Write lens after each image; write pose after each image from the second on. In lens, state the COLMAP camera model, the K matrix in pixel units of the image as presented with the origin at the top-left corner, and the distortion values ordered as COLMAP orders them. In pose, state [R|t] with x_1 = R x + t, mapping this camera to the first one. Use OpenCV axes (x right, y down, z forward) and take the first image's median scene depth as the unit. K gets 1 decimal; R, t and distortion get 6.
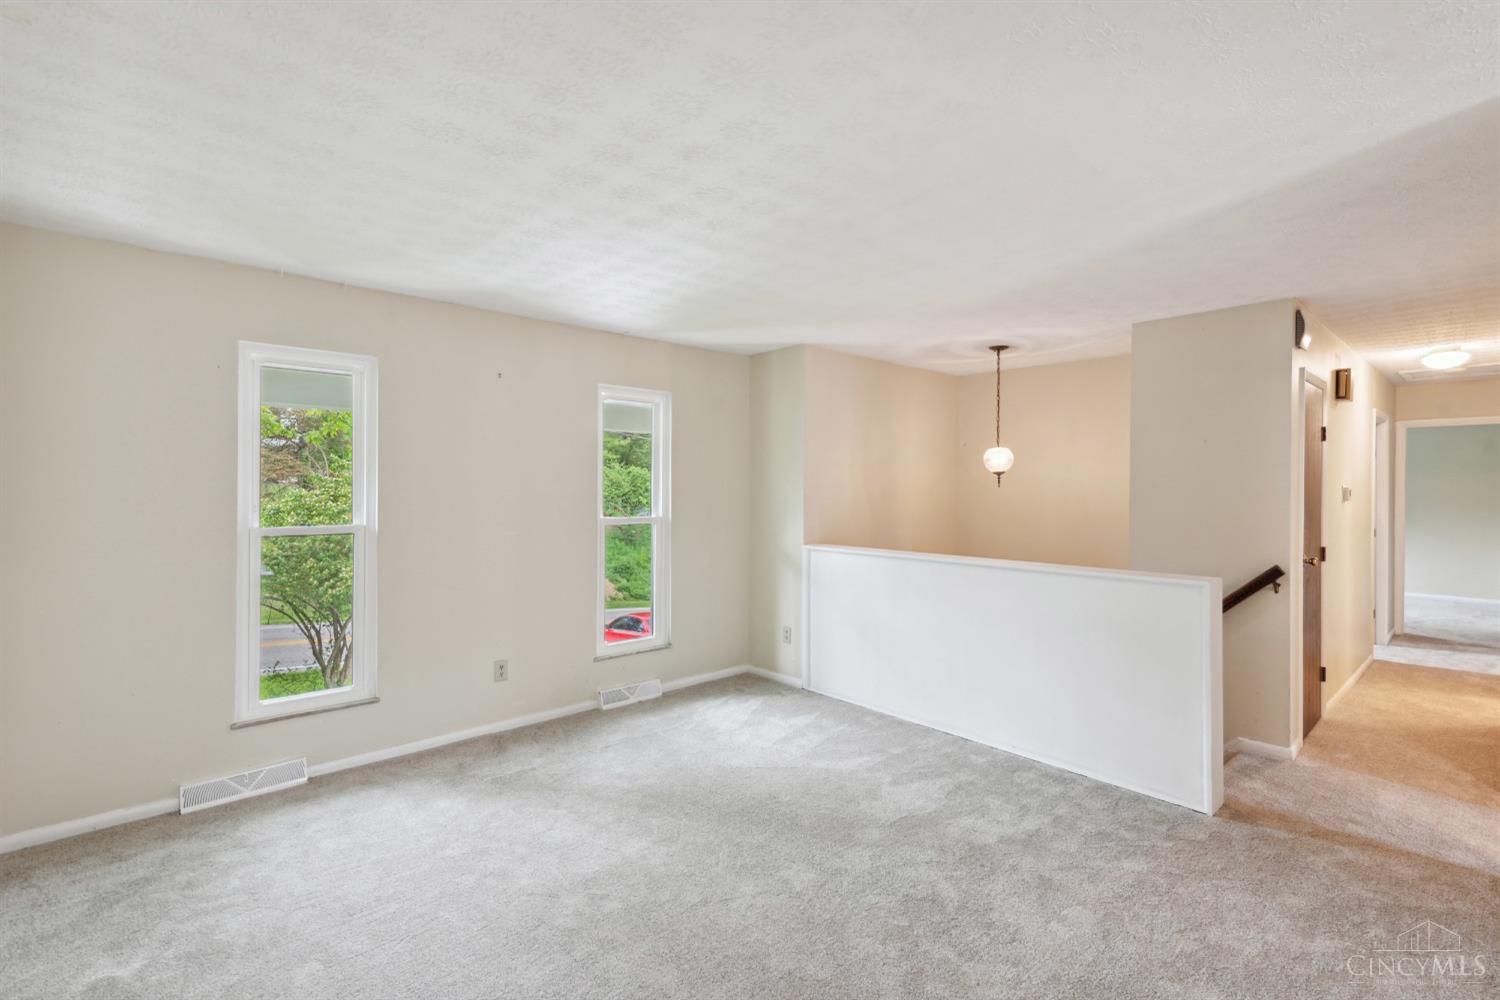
lens RADIAL K [[667.5, 0, 750.1], [0, 667.5, 498.4], [0, 0, 1]] dist [-0.002269, -0.000327]
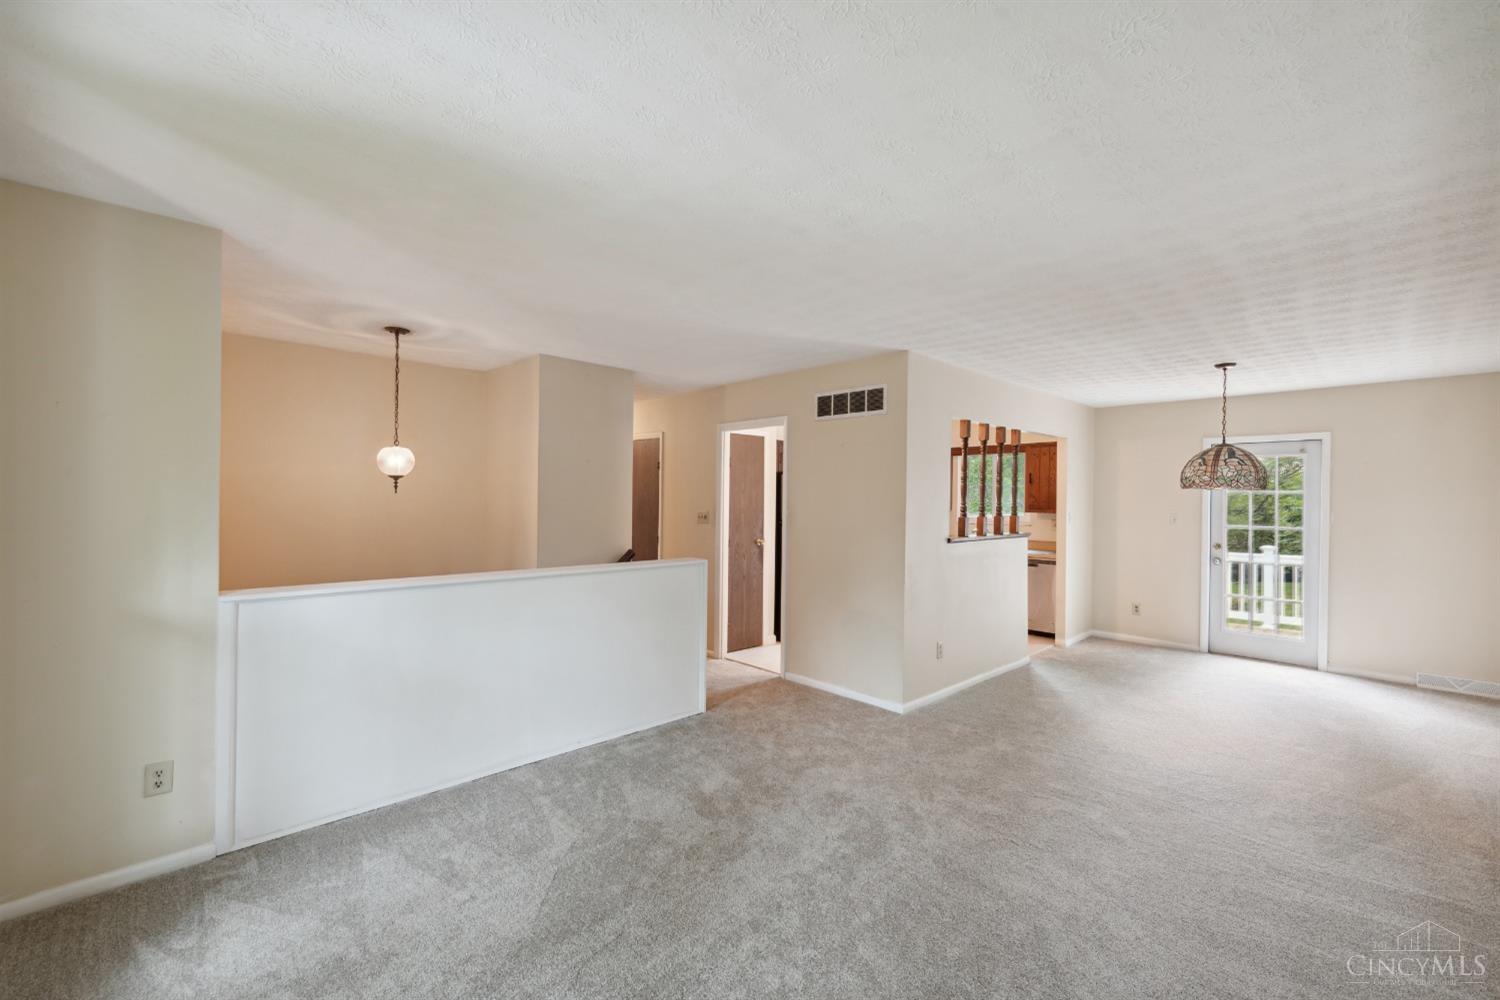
lens RADIAL K [[642.8, 0, 751.3], [0, 642.8, 502.6], [0, 0, 1]] dist [0.001042, -0.000023]
pose [[-0.062568, -0.001651, 0.998039, -0.500343], [0.004416, 0.999988, 0.001931, -0.004951], [-0.998031, 0.004528, -0.062560, 0.625108]]
